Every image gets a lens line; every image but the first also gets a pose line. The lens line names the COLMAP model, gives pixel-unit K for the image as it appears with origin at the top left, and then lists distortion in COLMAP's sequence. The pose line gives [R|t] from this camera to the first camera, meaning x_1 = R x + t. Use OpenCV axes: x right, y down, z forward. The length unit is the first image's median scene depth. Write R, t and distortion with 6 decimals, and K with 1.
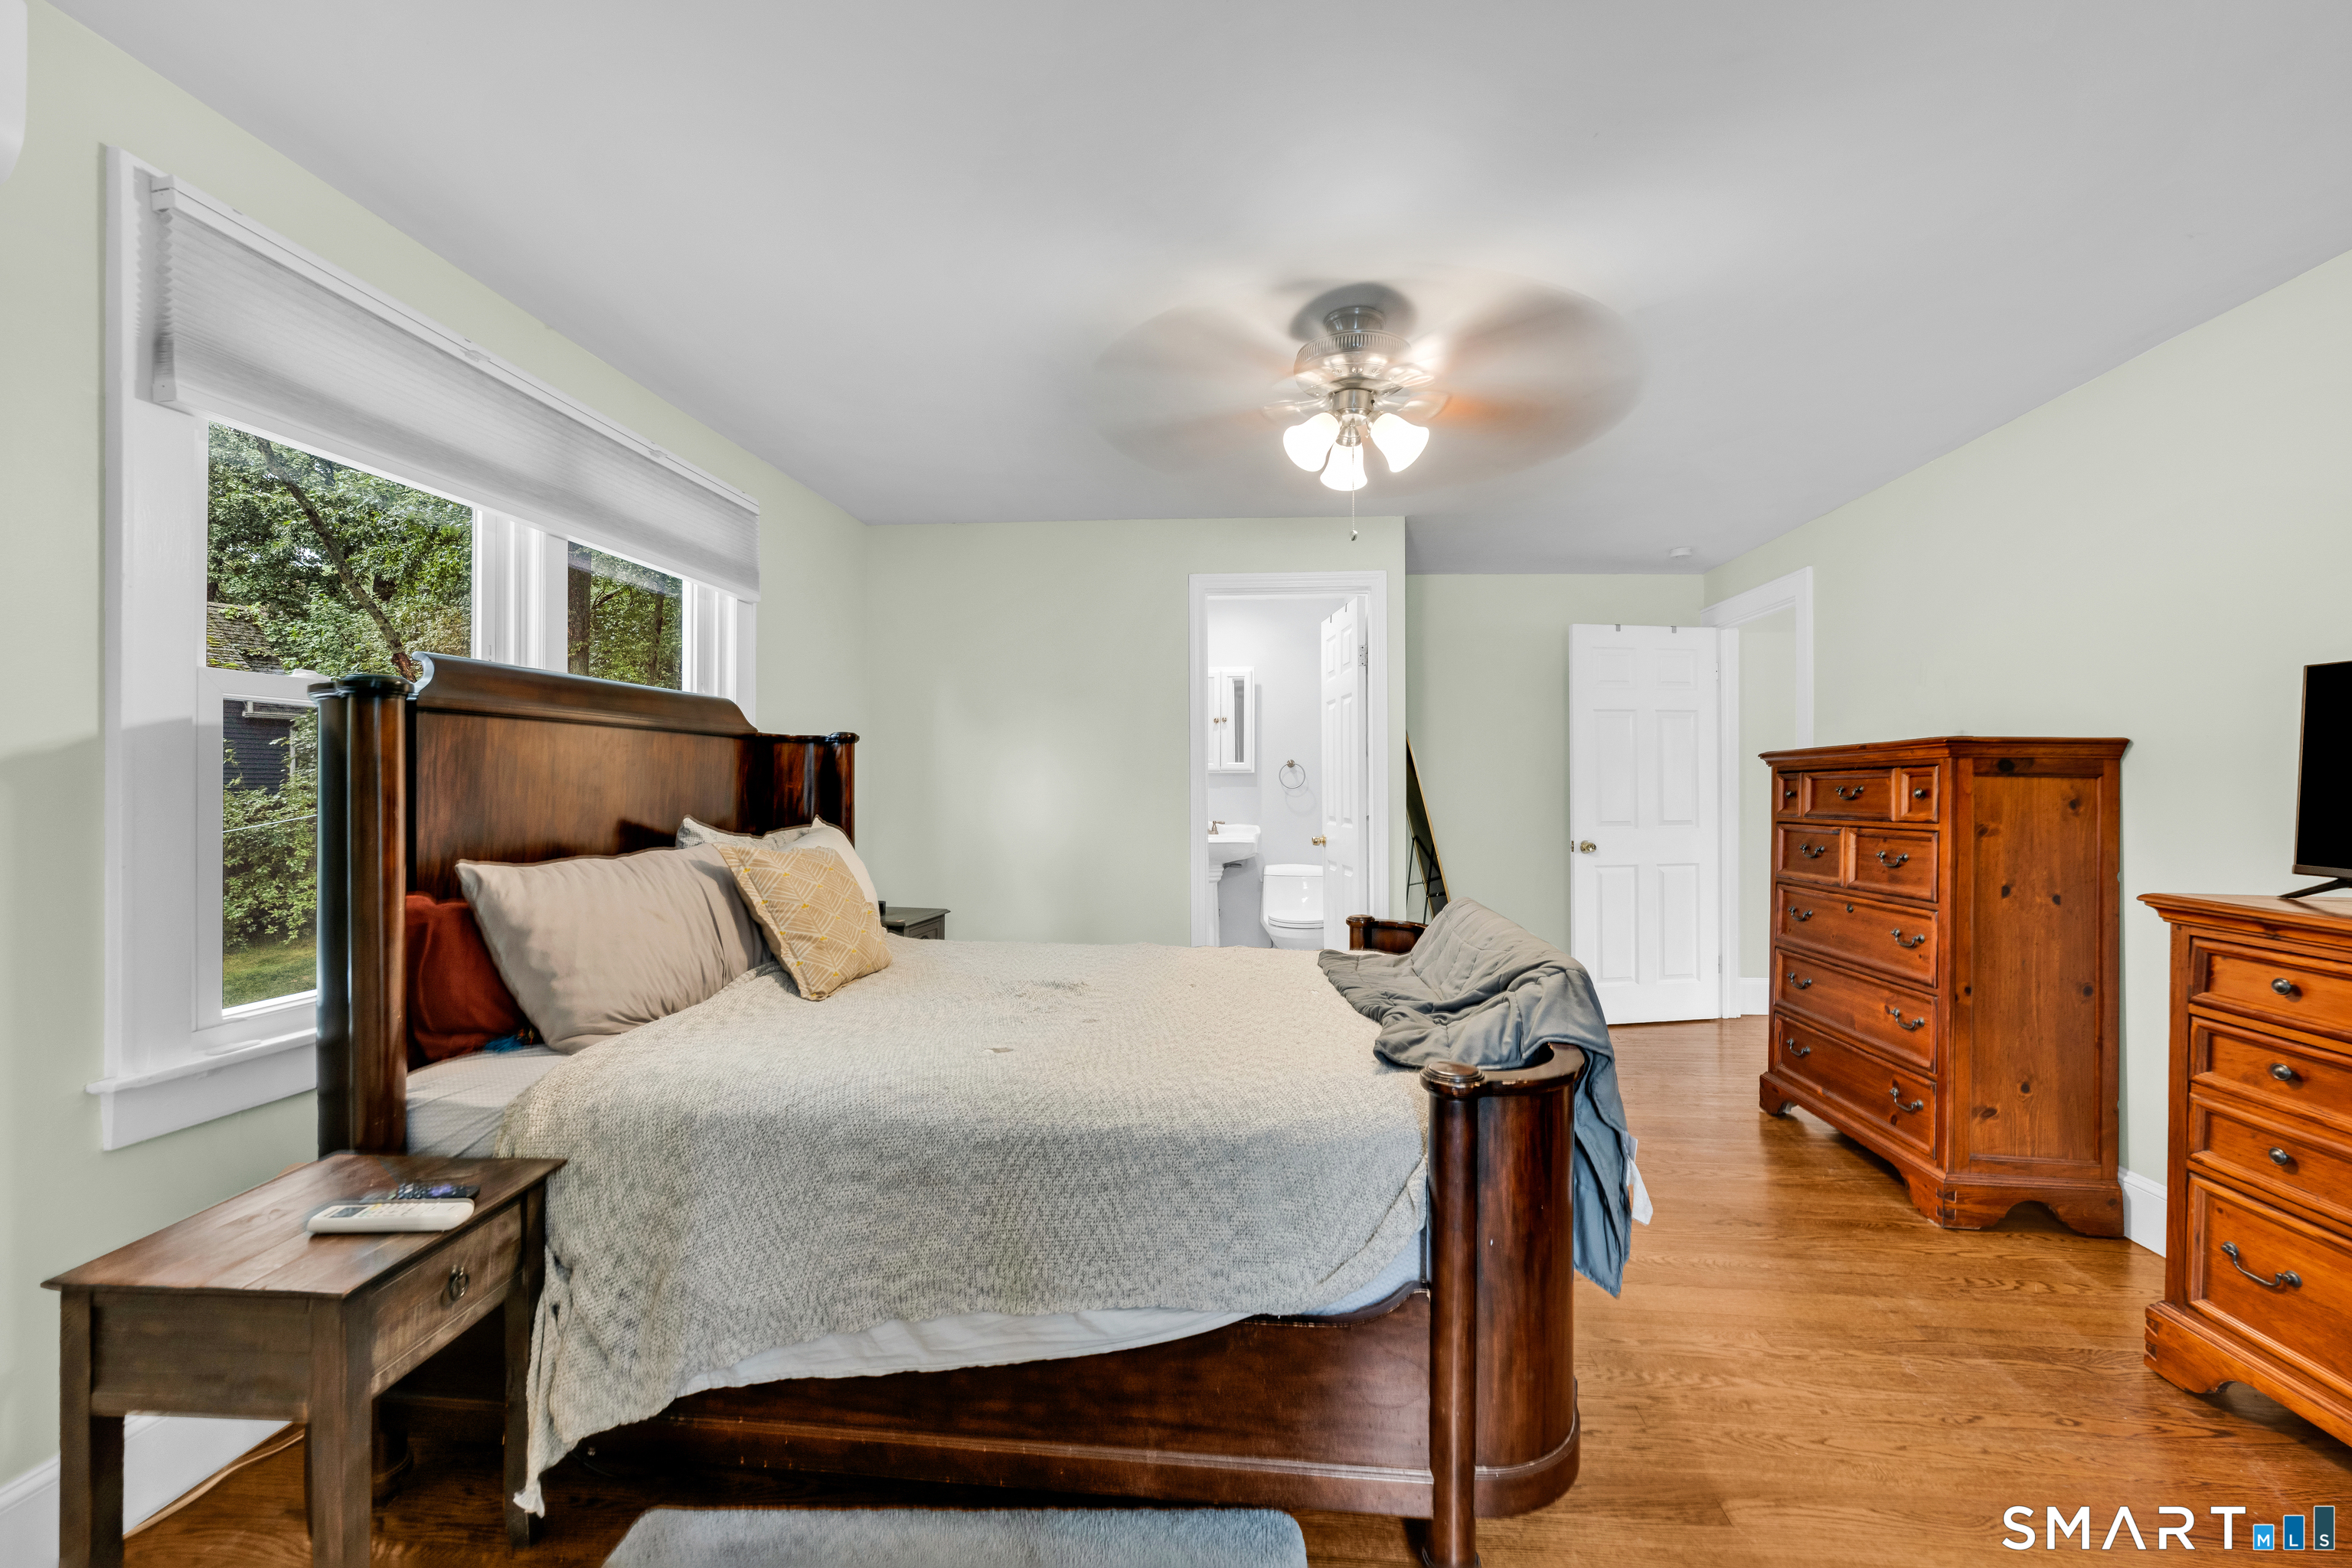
lens RADIAL K [[920.5, 0, 1176.0], [0, 920.5, 784.0], [0, 0, 1]] dist [-0.000522, -0.000230]
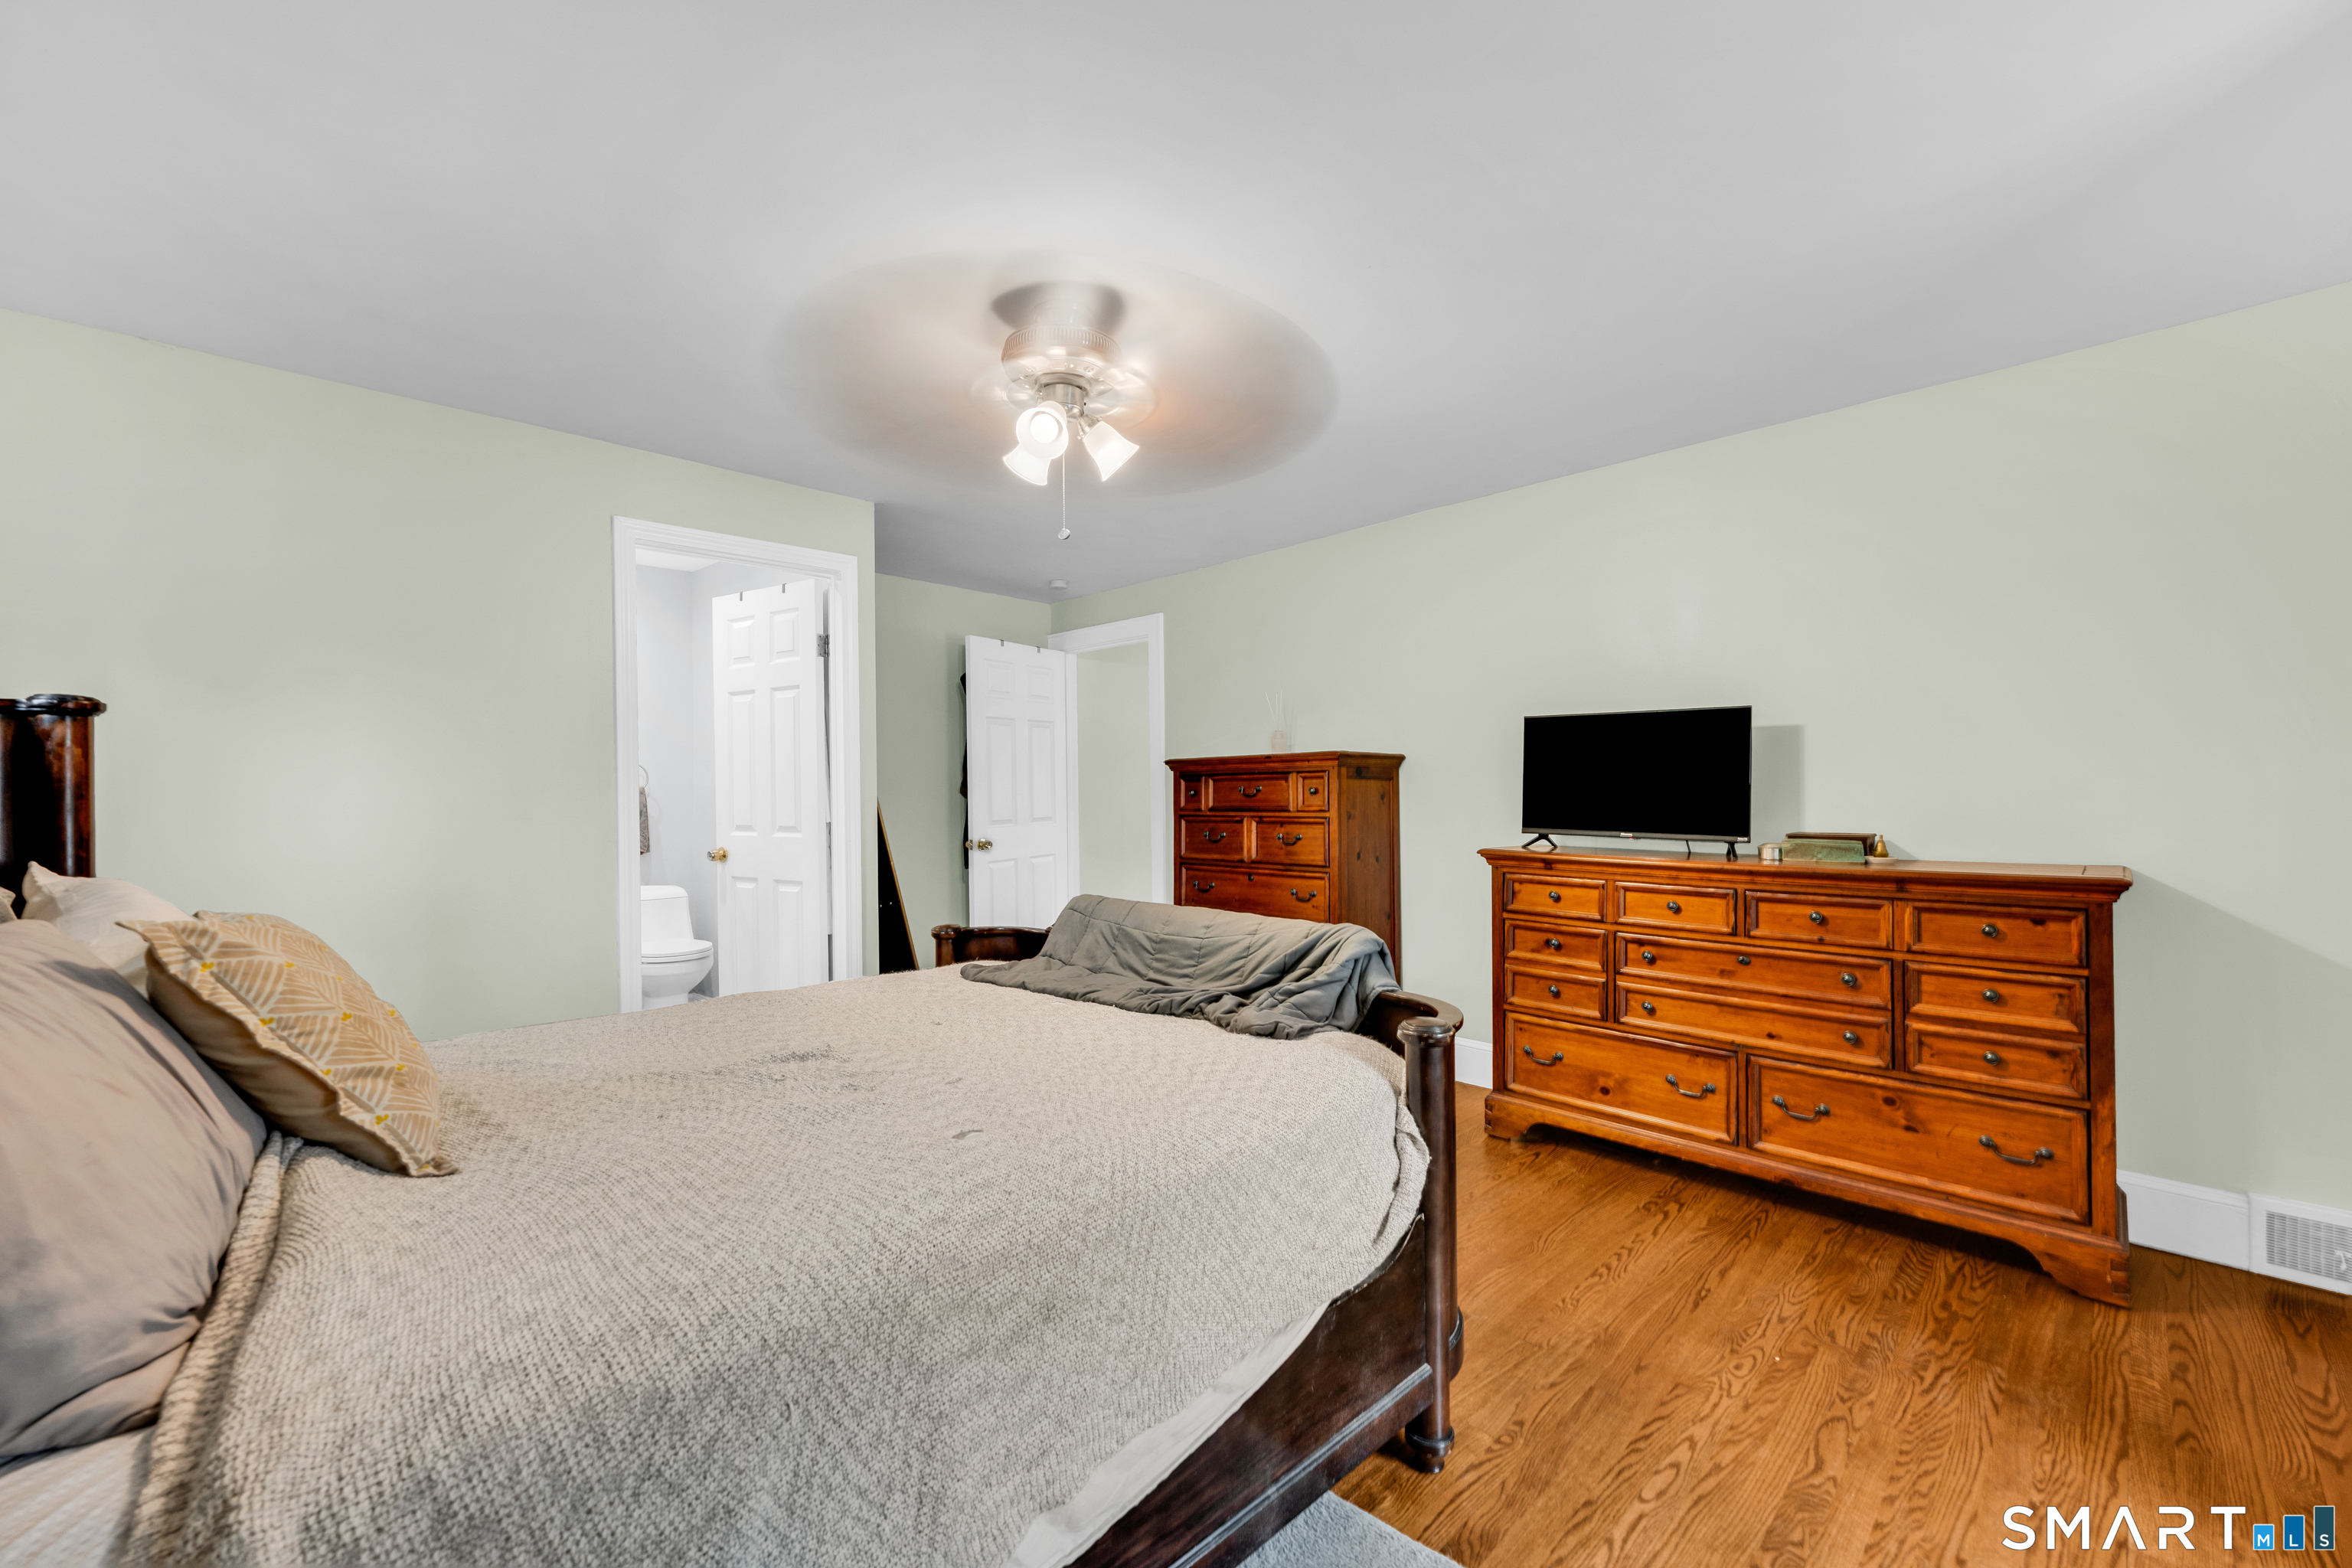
lens RADIAL K [[930.1, 0, 1170.2], [0, 930.1, 794.0], [0, 0, 1]] dist [0.000785, 0.000191]
pose [[0.664052, -0.012765, 0.747578, -0.520626], [0.008037, 0.999918, 0.009935, -0.001059], [-0.747643, -0.000589, 0.664100, 0.284709]]
